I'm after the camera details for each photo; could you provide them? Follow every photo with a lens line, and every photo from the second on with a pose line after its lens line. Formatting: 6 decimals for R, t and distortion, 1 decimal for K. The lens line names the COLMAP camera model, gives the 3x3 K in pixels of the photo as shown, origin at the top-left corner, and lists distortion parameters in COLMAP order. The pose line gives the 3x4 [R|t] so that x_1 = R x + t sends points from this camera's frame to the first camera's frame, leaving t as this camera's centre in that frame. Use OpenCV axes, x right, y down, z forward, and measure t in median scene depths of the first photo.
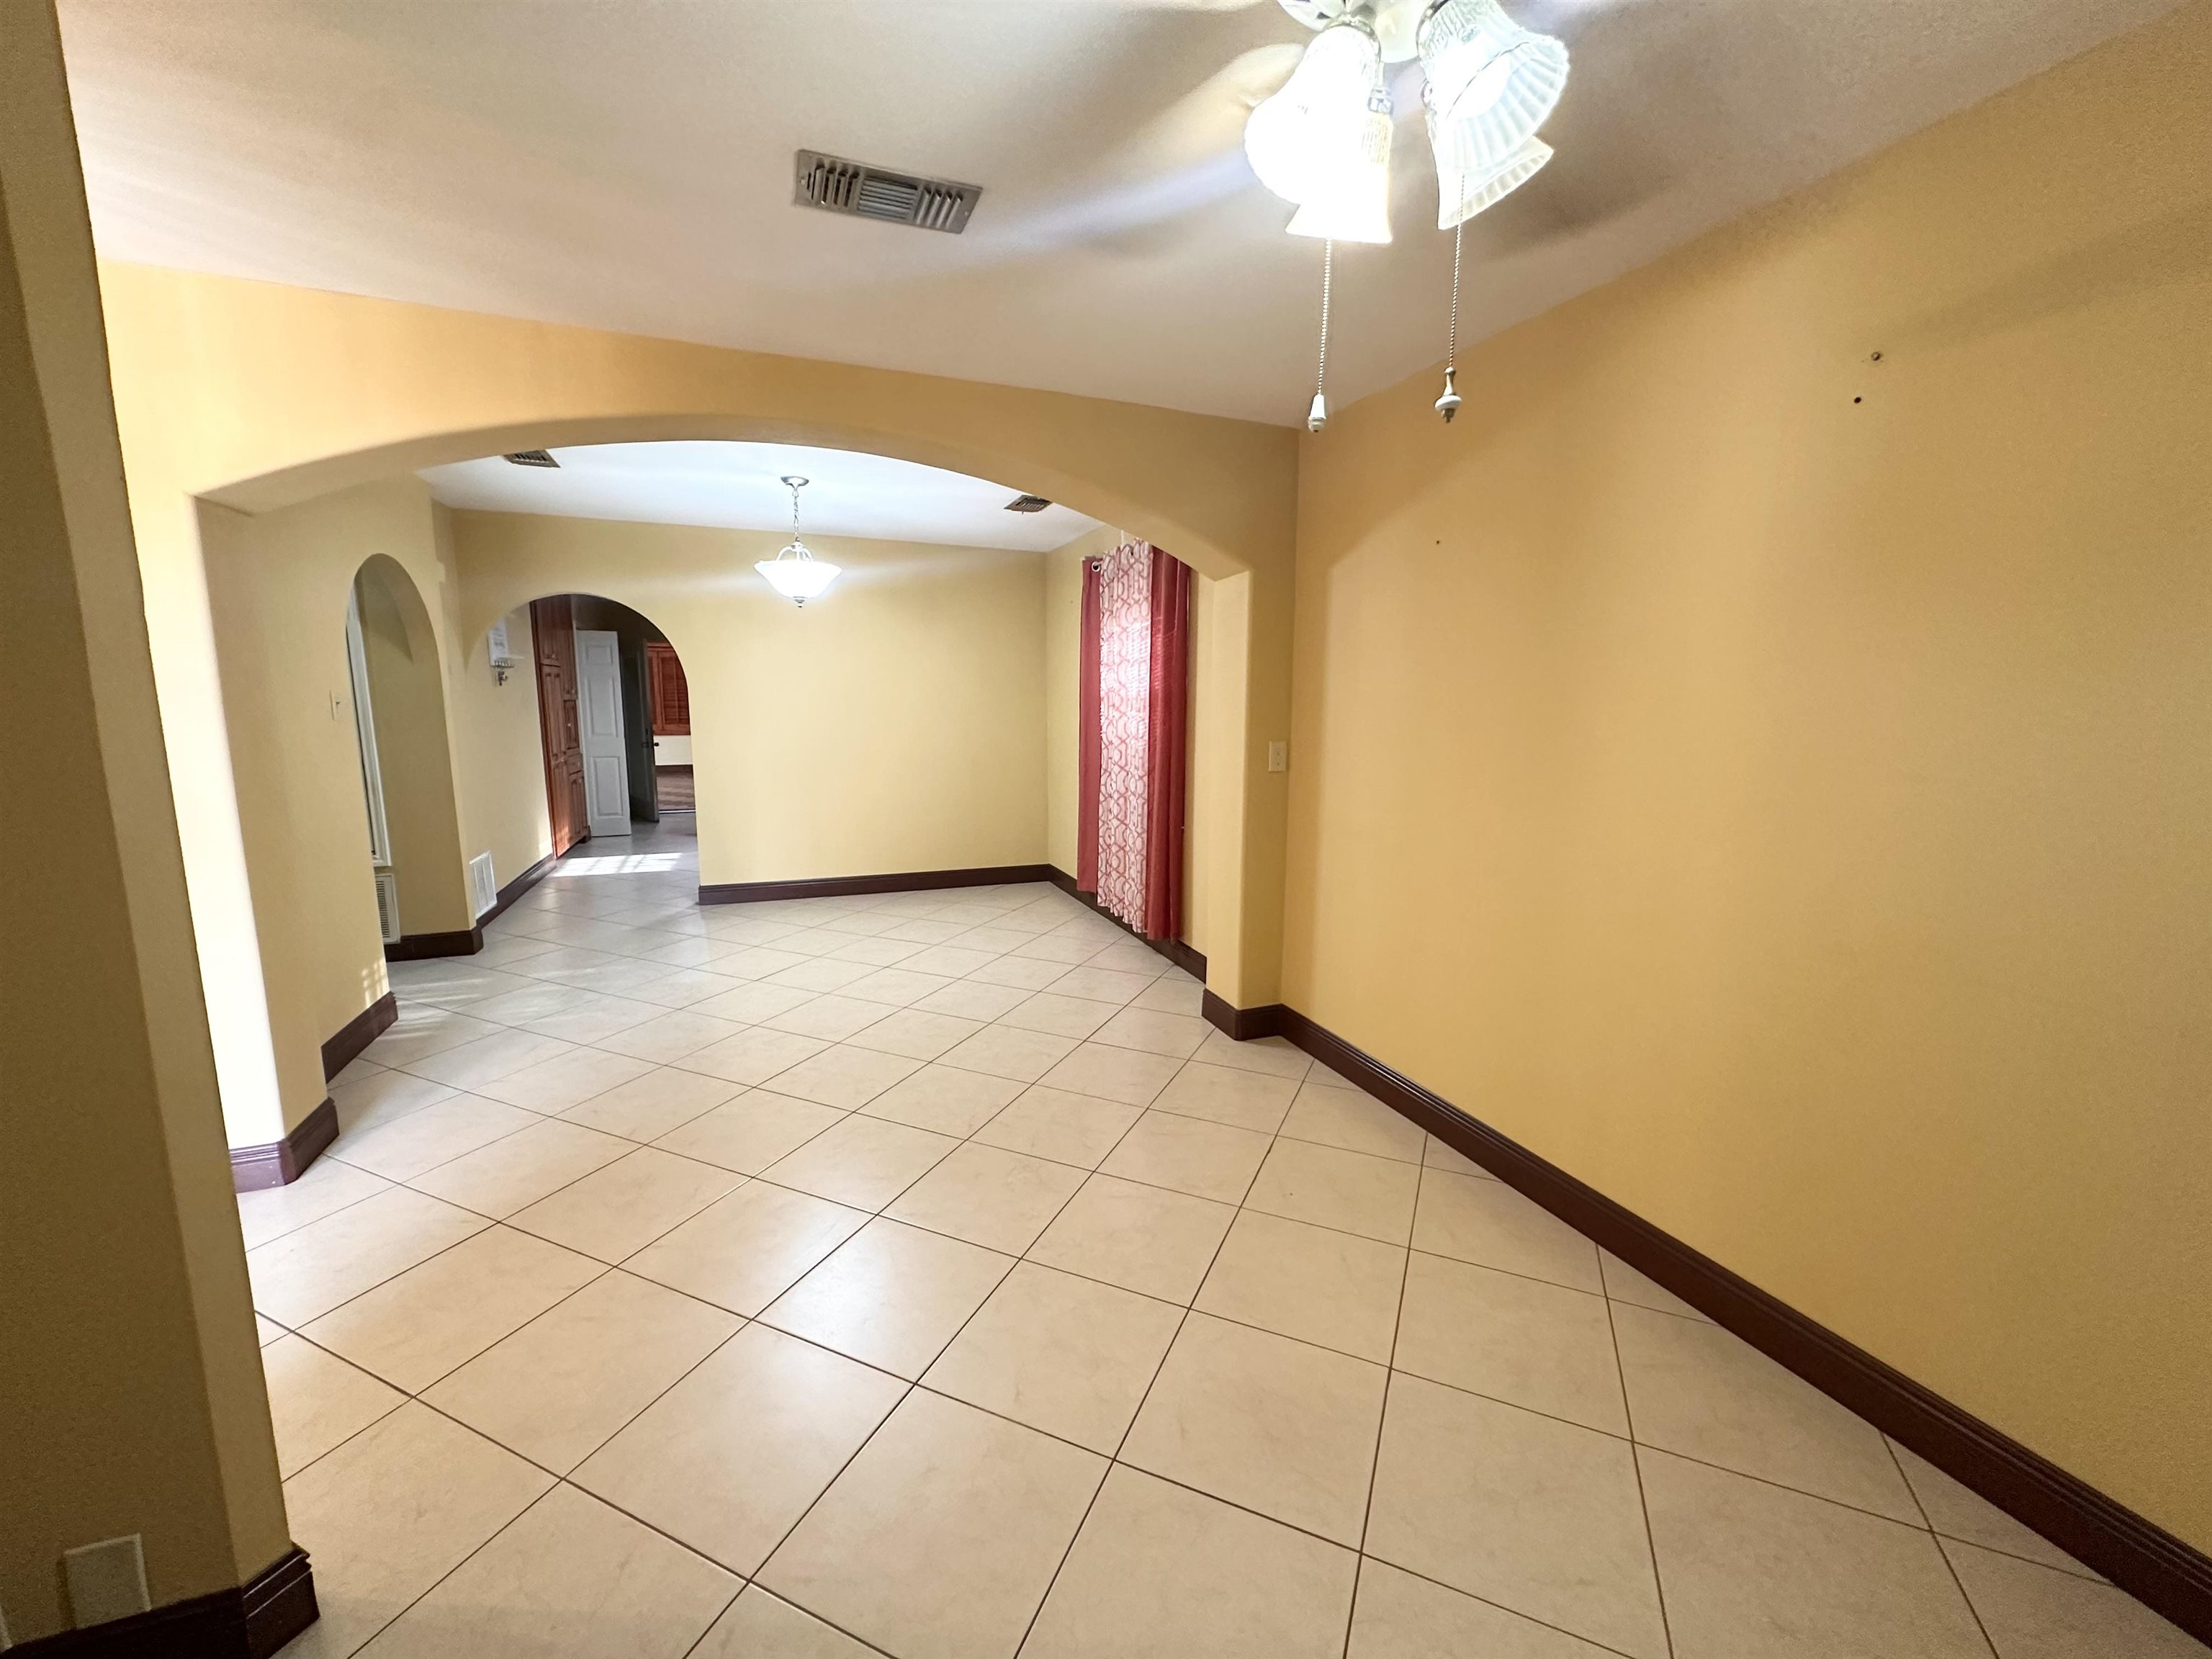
lens RADIAL K [[880.6, 0, 1111.4], [0, 880.6, 827.2], [0, 0, 1]] dist [-0.000509, 0.000083]
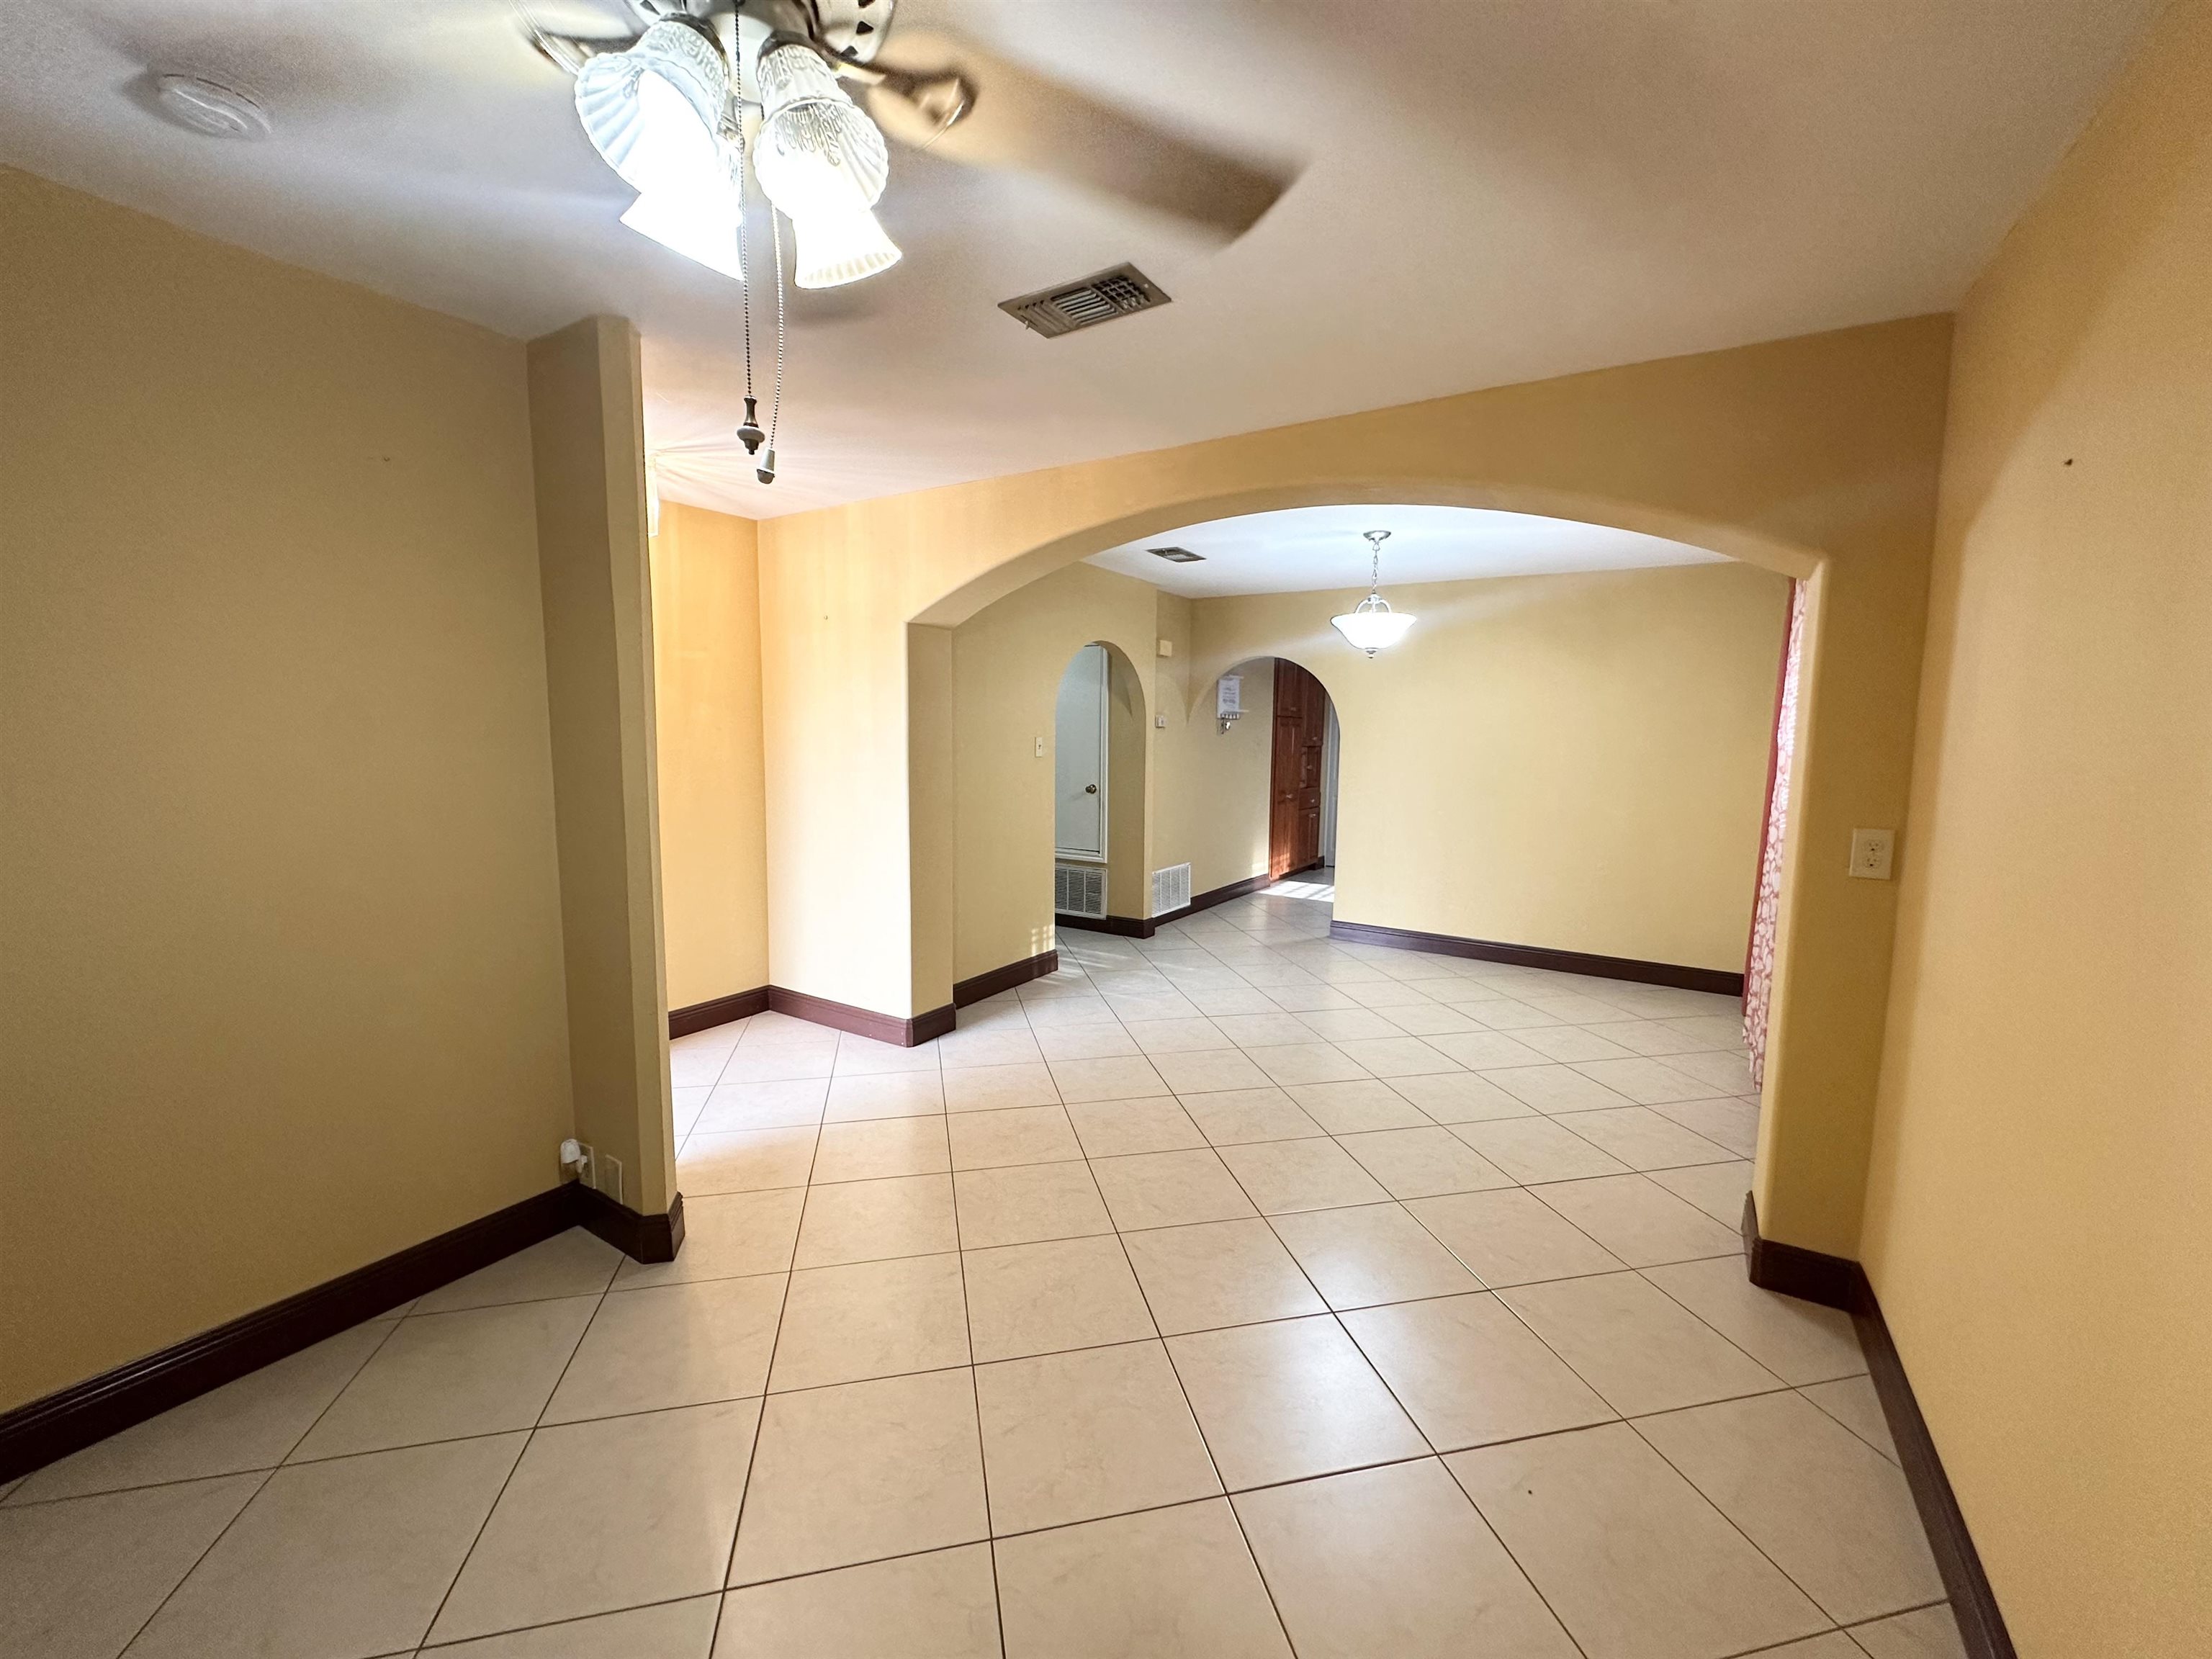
lens RADIAL K [[885.5, 0, 1103.0], [0, 885.5, 819.7], [0, 0, 1]] dist [-0.000118, 0.000056]
pose [[0.587041, 0.081353, -0.805459, 0.301243], [-0.131505, 0.991306, 0.004280, -0.029646], [0.798805, 0.103410, 0.592635, 0.172373]]
